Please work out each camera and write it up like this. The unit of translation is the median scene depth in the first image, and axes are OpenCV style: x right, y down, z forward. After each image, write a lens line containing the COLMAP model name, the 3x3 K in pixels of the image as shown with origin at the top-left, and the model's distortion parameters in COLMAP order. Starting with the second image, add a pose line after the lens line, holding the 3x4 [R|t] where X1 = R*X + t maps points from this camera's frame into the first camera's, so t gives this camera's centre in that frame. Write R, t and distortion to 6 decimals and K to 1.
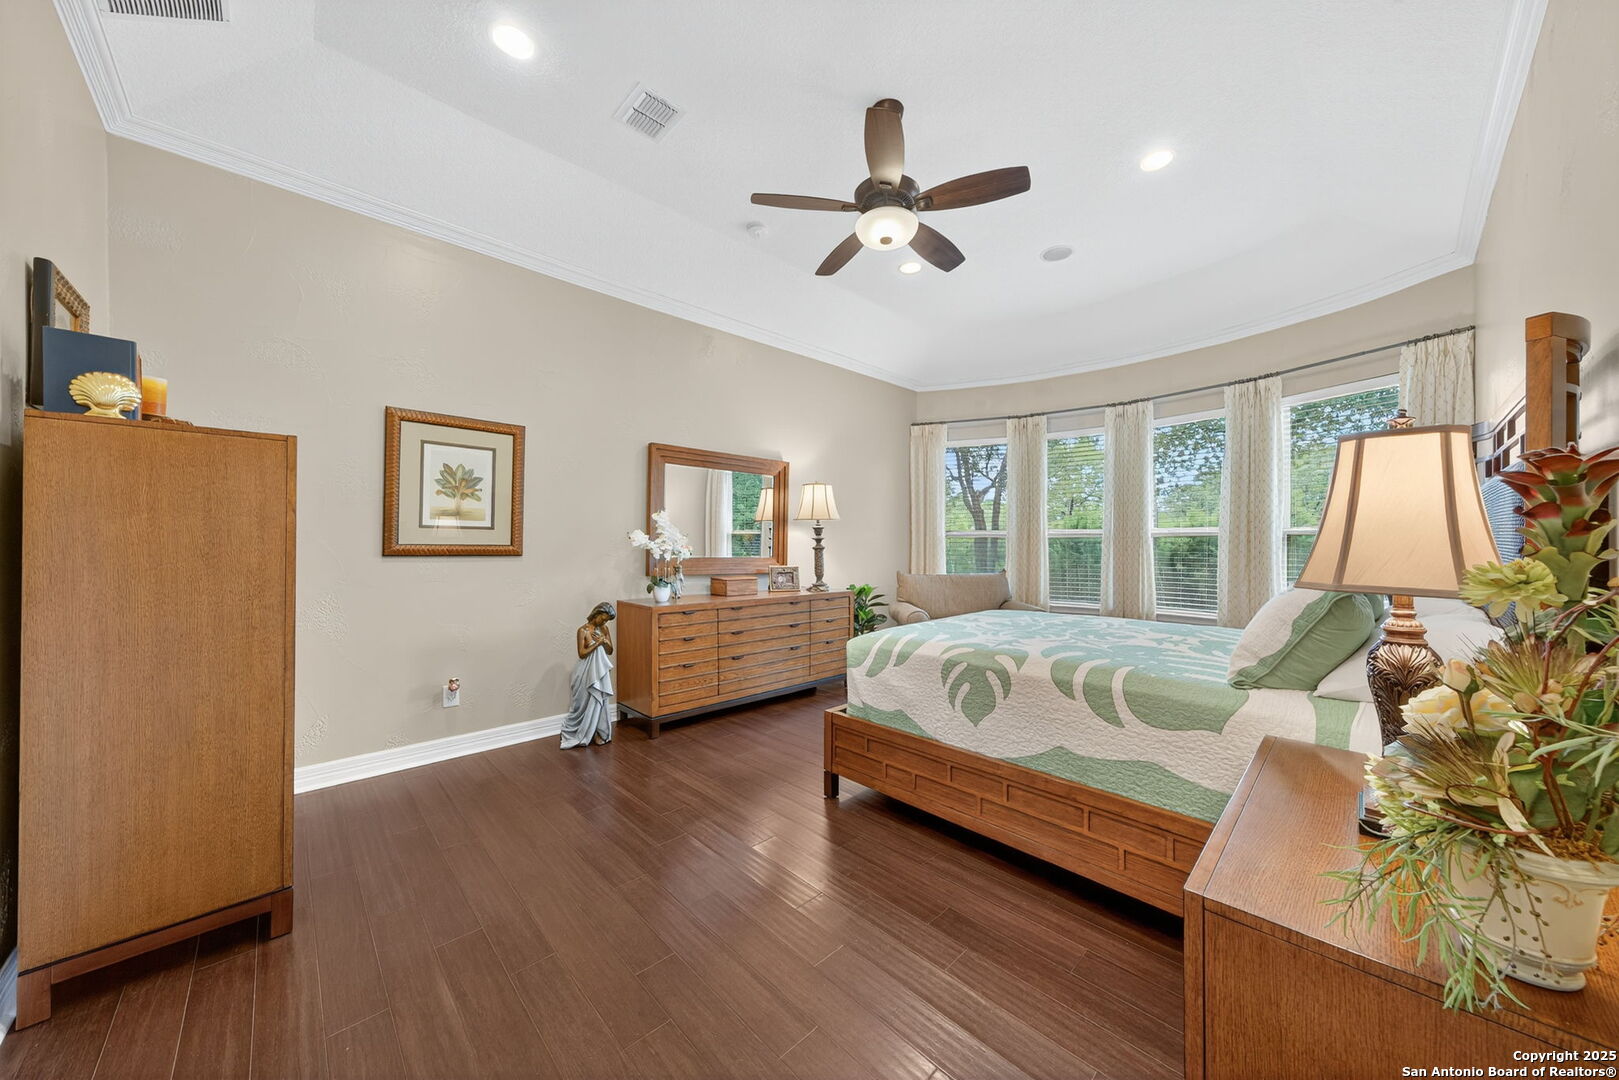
lens RADIAL K [[593.8, 0, 809.5], [0, 593.8, 540.0], [0, 0, 1]] dist [-0.014411, 0.000224]
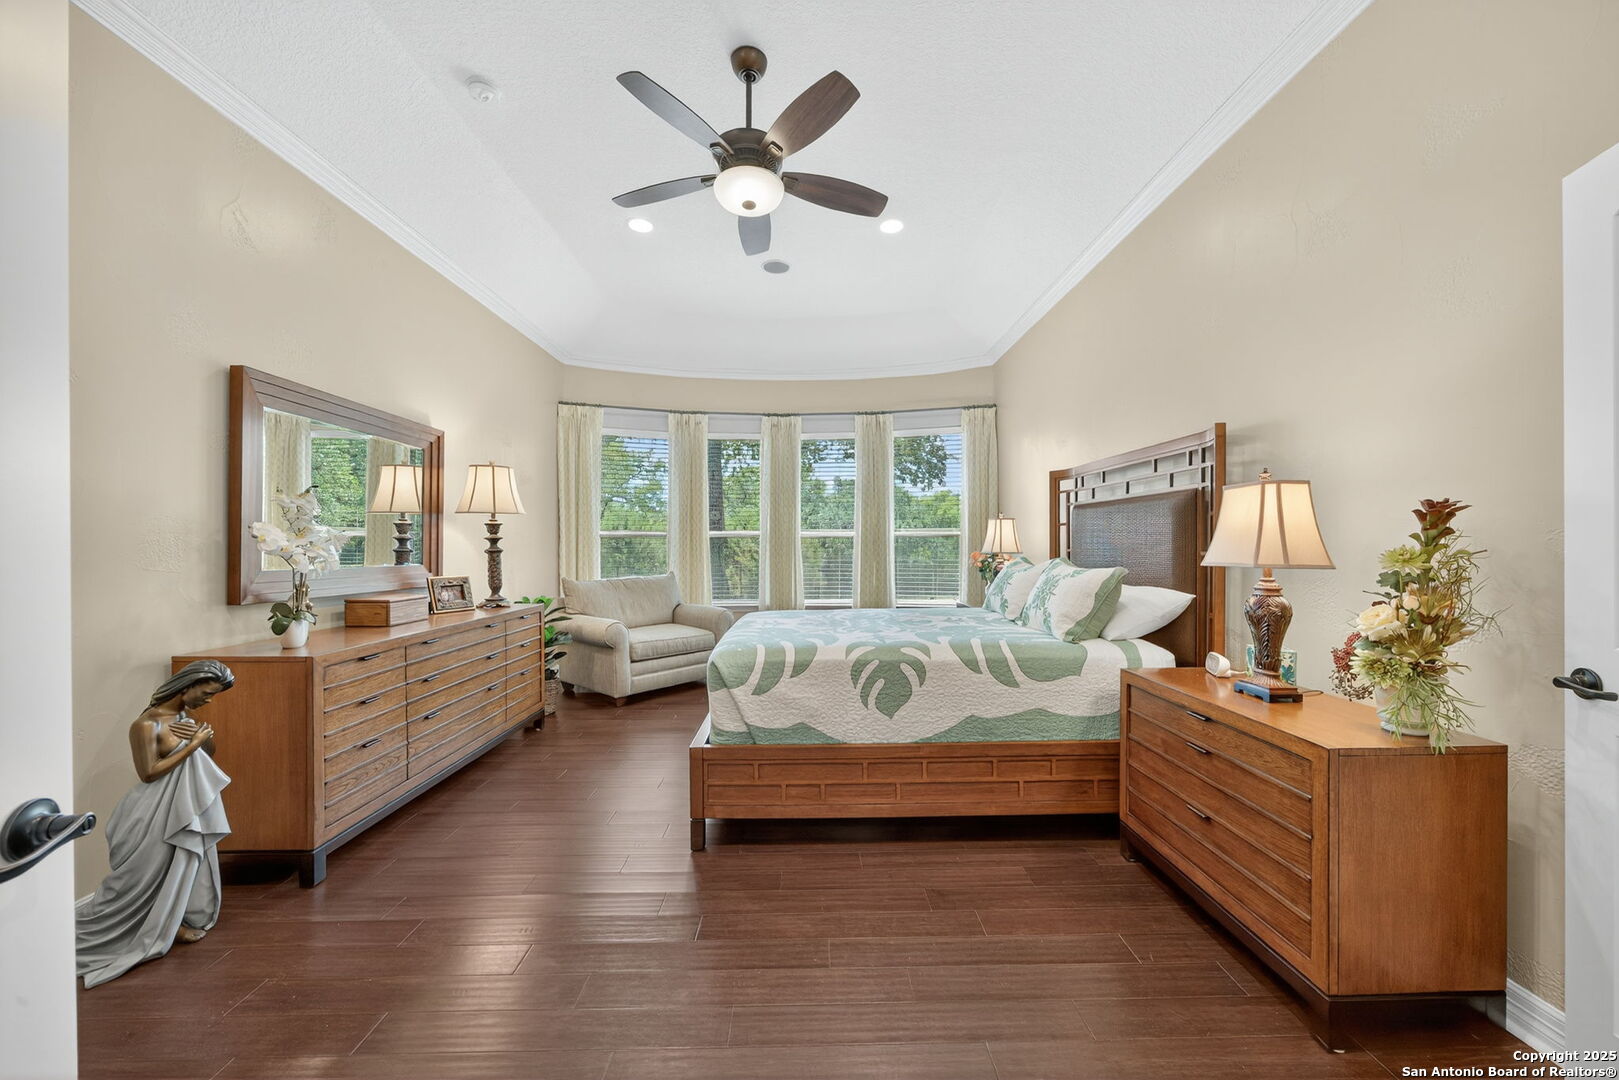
lens RADIAL K [[628.5, 0, 812.9], [0, 628.5, 549.3], [0, 0, 1]] dist [-0.074789, 0.043873]
pose [[0.646339, -0.010746, 0.762975, -0.416027], [-0.000638, 0.999893, 0.014624, 0.000003], [-0.763050, -0.009939, 0.646263, 0.254867]]
